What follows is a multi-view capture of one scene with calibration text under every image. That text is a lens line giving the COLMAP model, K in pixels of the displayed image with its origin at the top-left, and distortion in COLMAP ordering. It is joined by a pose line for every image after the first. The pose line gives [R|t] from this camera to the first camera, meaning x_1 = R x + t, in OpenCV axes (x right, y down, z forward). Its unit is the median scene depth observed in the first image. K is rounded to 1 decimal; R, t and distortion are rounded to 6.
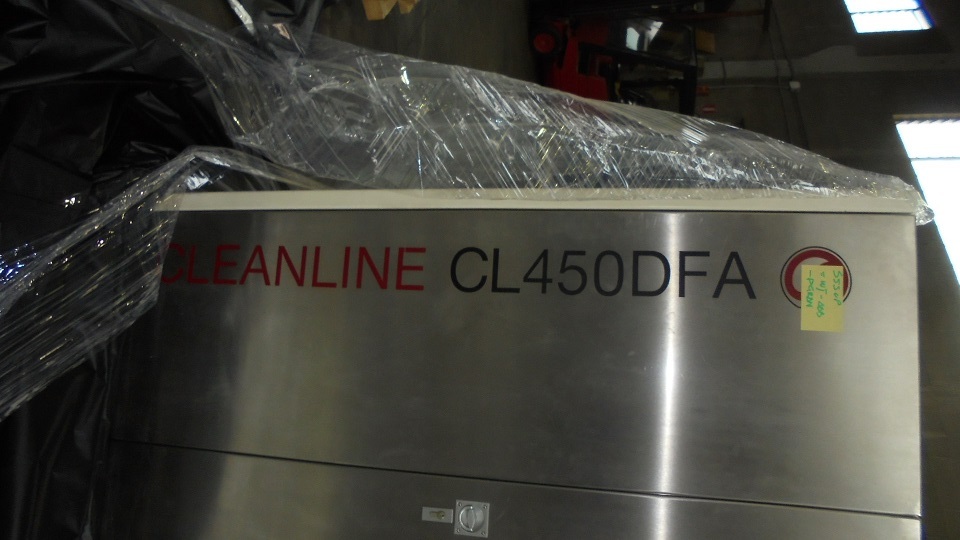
lens RADIAL K [[704.6, 0, 480.0], [0, 704.6, 270.0], [0, 0, 1]] dist [-0.081824, 0.043759]
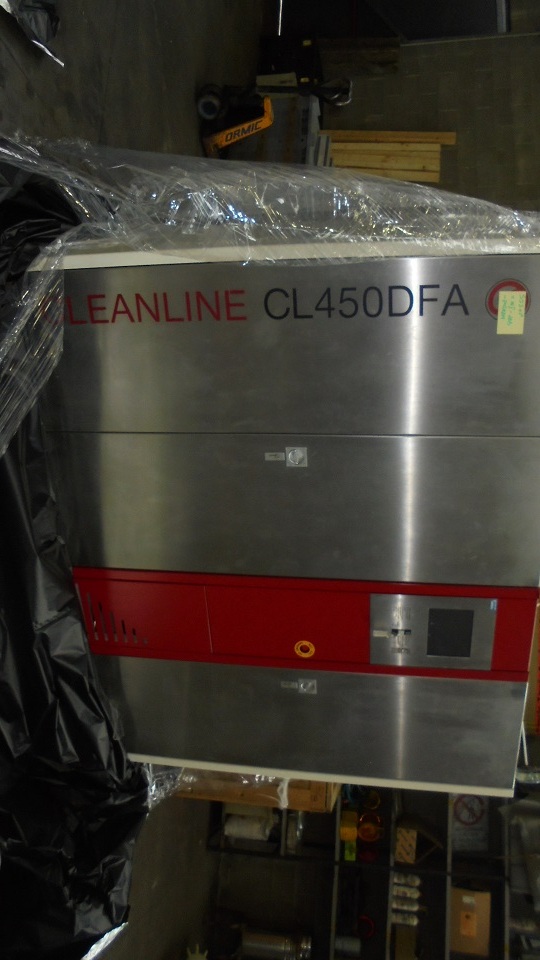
lens RADIAL K [[704.6, 0, 270.0], [0, 704.6, 480.0], [0, 0, 1]] dist [-0.081824, 0.043759]
pose [[0.991473, -0.130283, 0.002611, -0.083980], [0.108949, 0.839775, 0.531892, -0.486079], [-0.071489, -0.527072, 0.846808, -0.432199]]
